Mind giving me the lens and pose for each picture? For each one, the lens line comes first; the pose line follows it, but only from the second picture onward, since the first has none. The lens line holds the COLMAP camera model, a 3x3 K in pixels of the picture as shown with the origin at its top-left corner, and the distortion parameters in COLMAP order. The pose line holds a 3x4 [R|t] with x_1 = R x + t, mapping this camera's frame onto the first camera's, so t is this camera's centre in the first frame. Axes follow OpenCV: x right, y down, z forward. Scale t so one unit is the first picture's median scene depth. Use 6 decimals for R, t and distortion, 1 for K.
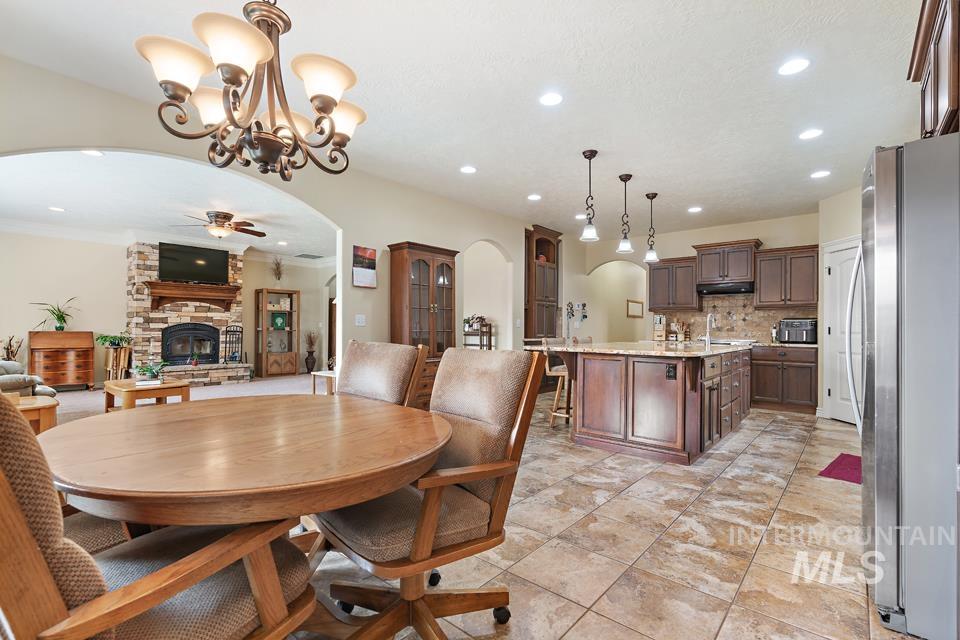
lens RADIAL K [[431.6, 0, 484.4], [0, 431.6, 327.6], [0, 0, 1]] dist [-0.001006, 0.000674]
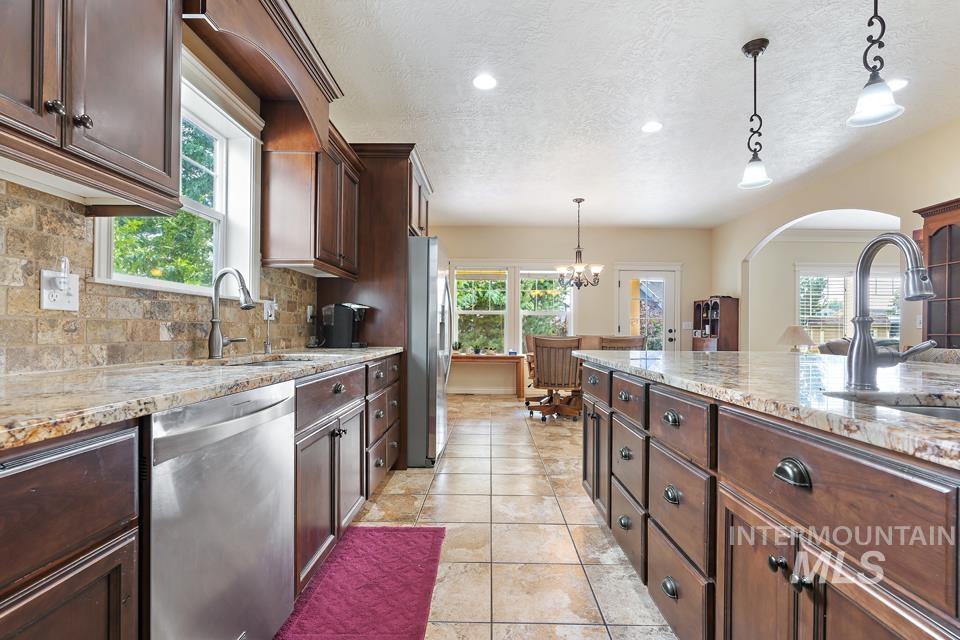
lens RADIAL K [[439.4, 0, 483.2], [0, 439.4, 330.2], [0, 0, 1]] dist [0.000537, 0.000063]
pose [[-0.764843, -0.013406, -0.644077, 0.650271], [-0.010783, 0.999910, -0.008008, 0.014218], [0.644127, 0.000821, -0.764919, 0.841950]]
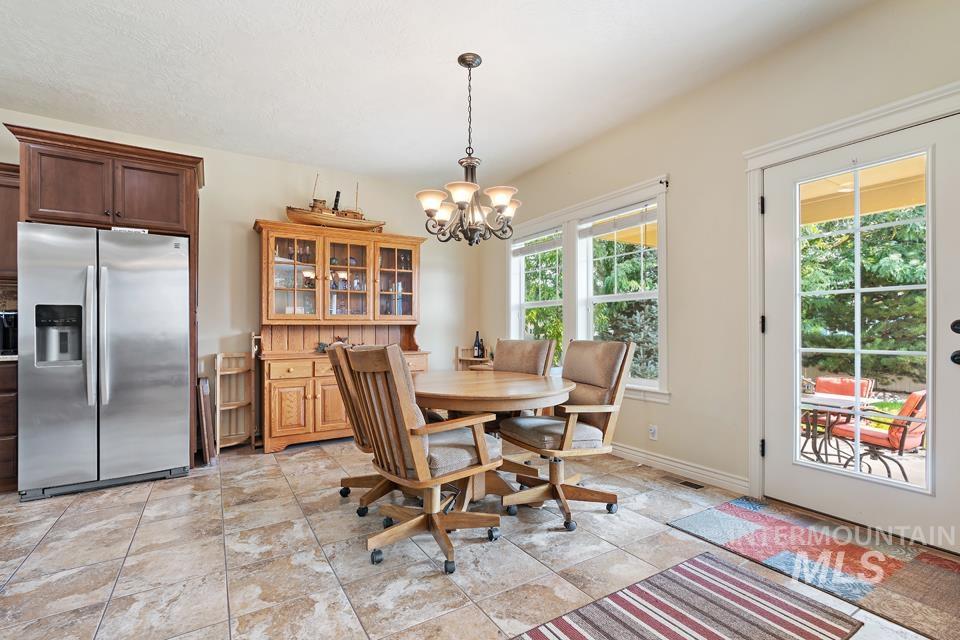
lens RADIAL K [[431.6, 0, 484.4], [0, 431.6, 327.6], [0, 0, 1]] dist [-0.001006, 0.000674]
pose [[-0.958521, 0.000111, 0.285023, -0.260660], [-0.001262, 0.999988, -0.004634, 0.002999], [-0.285021, -0.004802, -0.958509, 0.674661]]
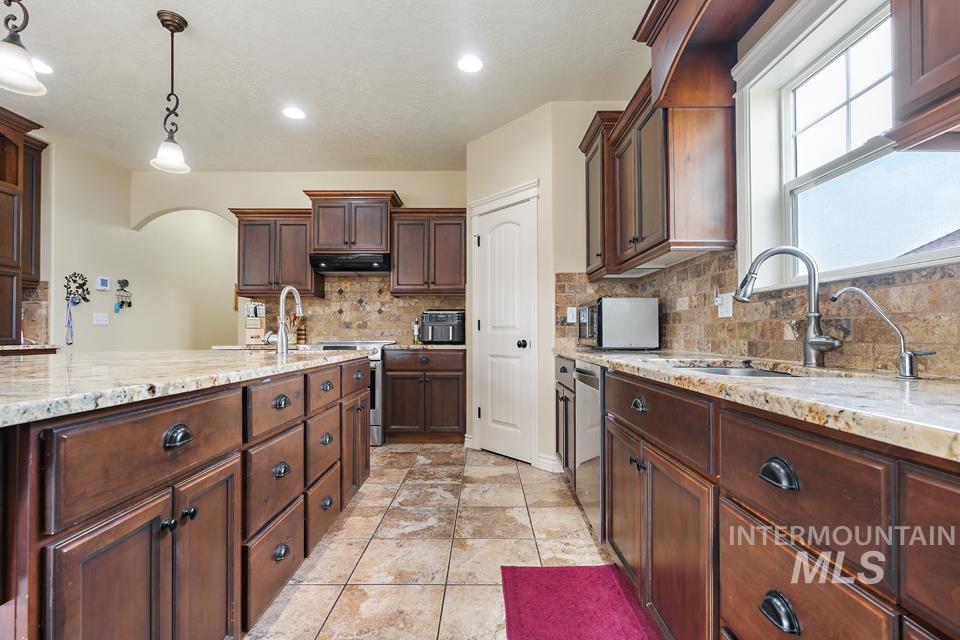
lens RADIAL K [[437.4, 0, 494.1], [0, 437.4, 328.2], [0, 0, 1]] dist [-0.005062, -0.000207]
pose [[0.742018, 0.000701, 0.670379, 0.299705], [0.003843, 0.999979, -0.005298, 0.014338], [-0.670369, 0.006507, 0.742000, 0.400615]]
